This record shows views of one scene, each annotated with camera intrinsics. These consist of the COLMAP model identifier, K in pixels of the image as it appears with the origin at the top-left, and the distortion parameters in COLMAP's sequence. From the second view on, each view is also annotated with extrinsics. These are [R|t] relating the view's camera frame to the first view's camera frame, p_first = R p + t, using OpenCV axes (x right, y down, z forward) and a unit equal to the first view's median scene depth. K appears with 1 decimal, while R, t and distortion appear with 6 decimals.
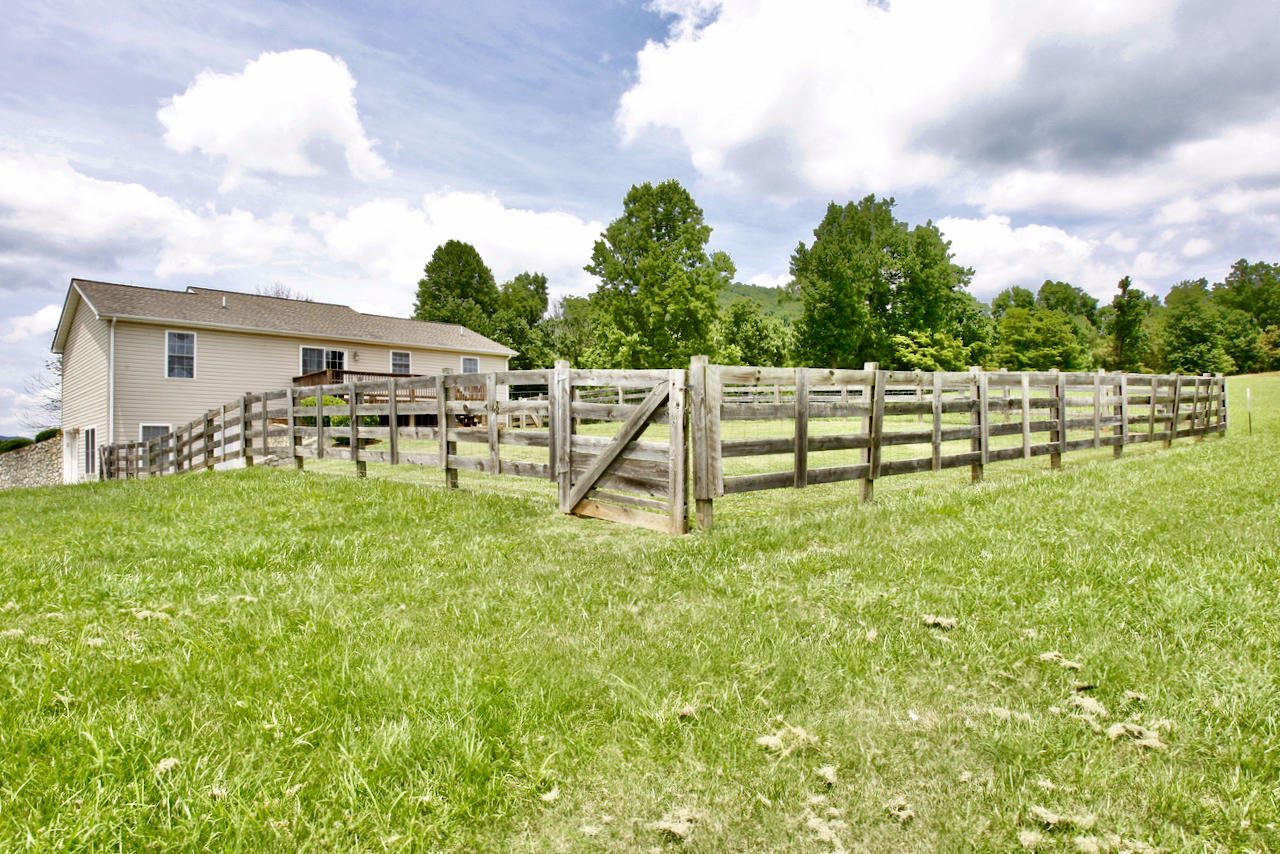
lens RADIAL K [[759.3, 0, 640.0], [0, 759.3, 427.0], [0, 0, 1]] dist [-0.080486, 0.031675]
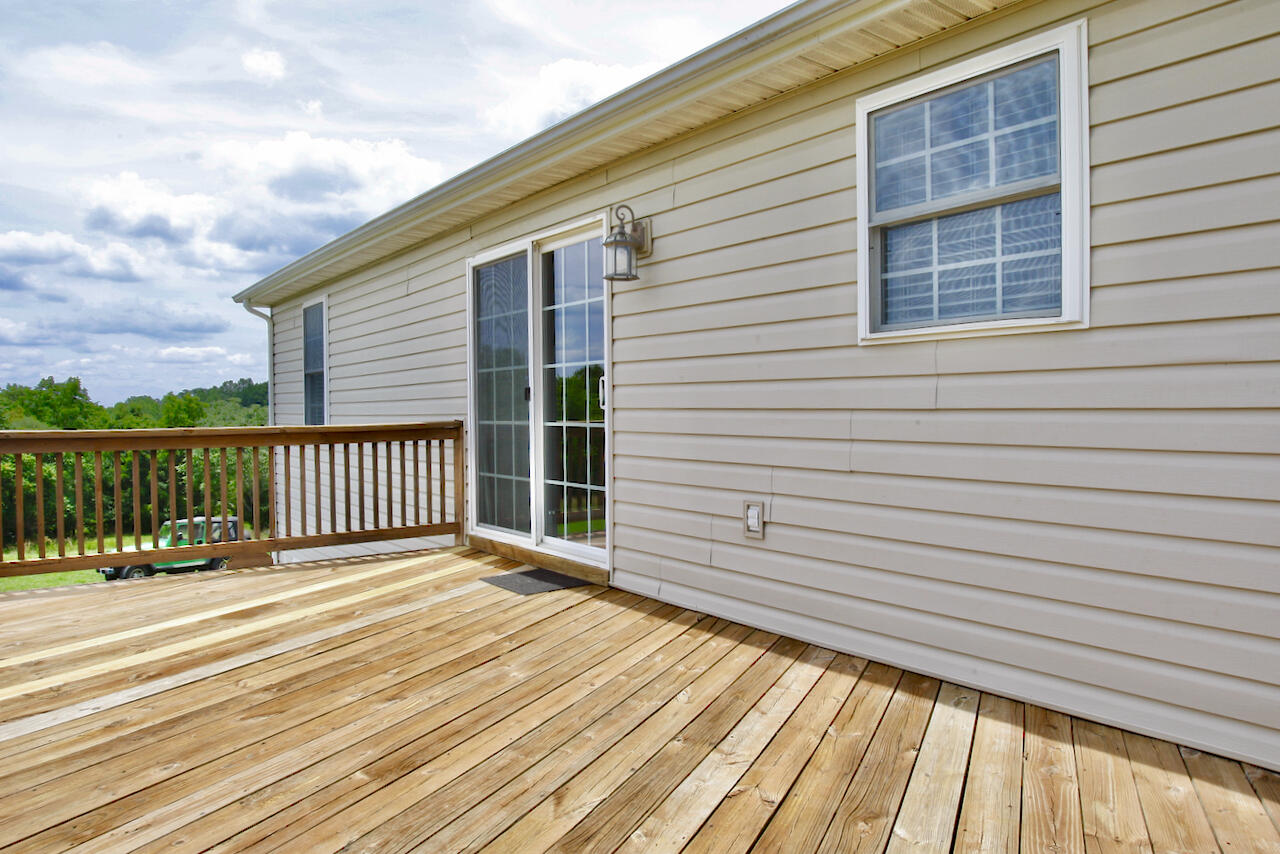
lens RADIAL K [[869.9, 0, 640.0], [0, 869.9, 427.0], [0, 0, 1]] dist [-0.060256, 0.000803]
pose [[-0.168788, 0.047052, -0.984529, -0.220173], [0.050506, 0.997961, 0.039035, -0.067666], [0.984358, -0.043136, -0.170820, 1.029848]]
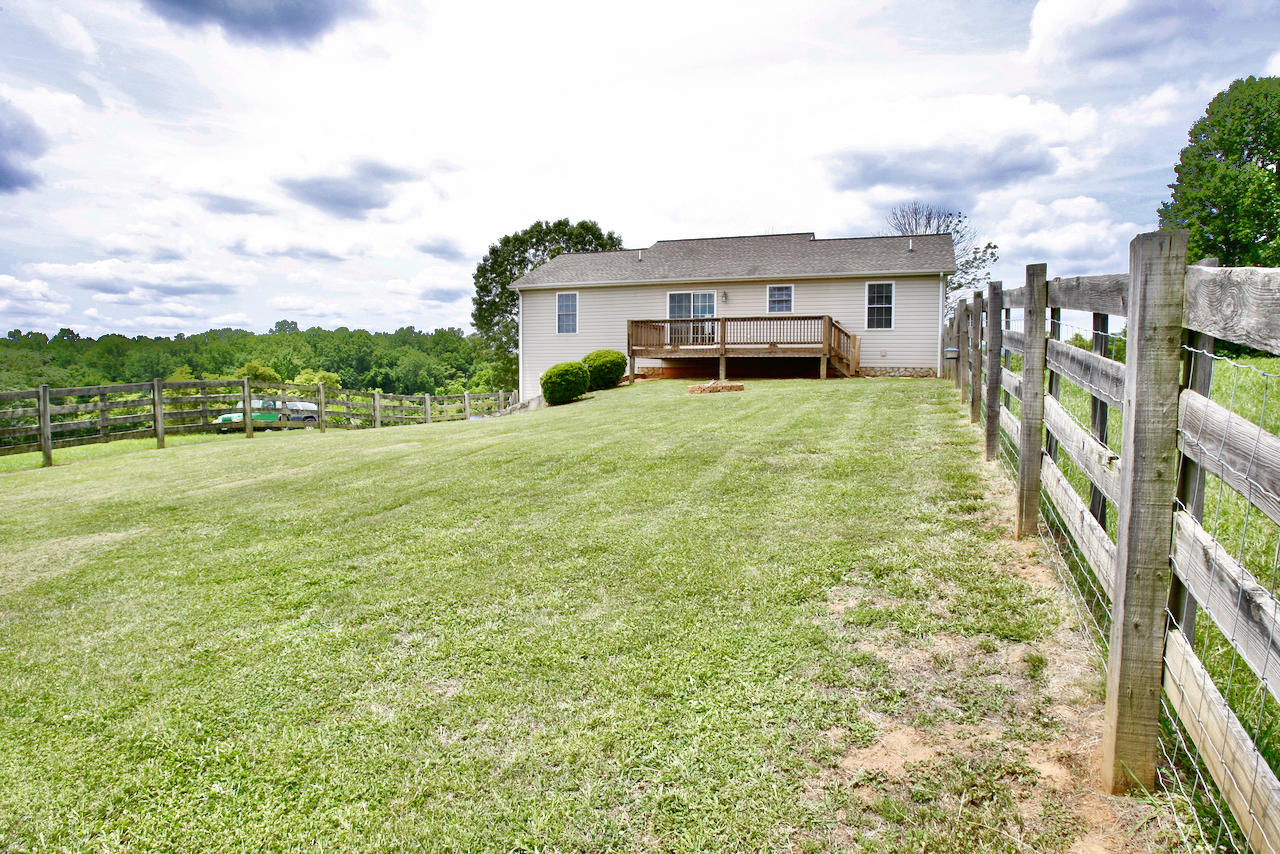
lens RADIAL K [[759.3, 0, 640.0], [0, 759.3, 427.0], [0, 0, 1]] dist [-0.080486, 0.031675]
pose [[0.397949, 0.085858, -0.913381, 0.432700], [0.022847, 0.994375, 0.103425, -0.035231], [0.917123, -0.062026, 0.393749, 0.536313]]
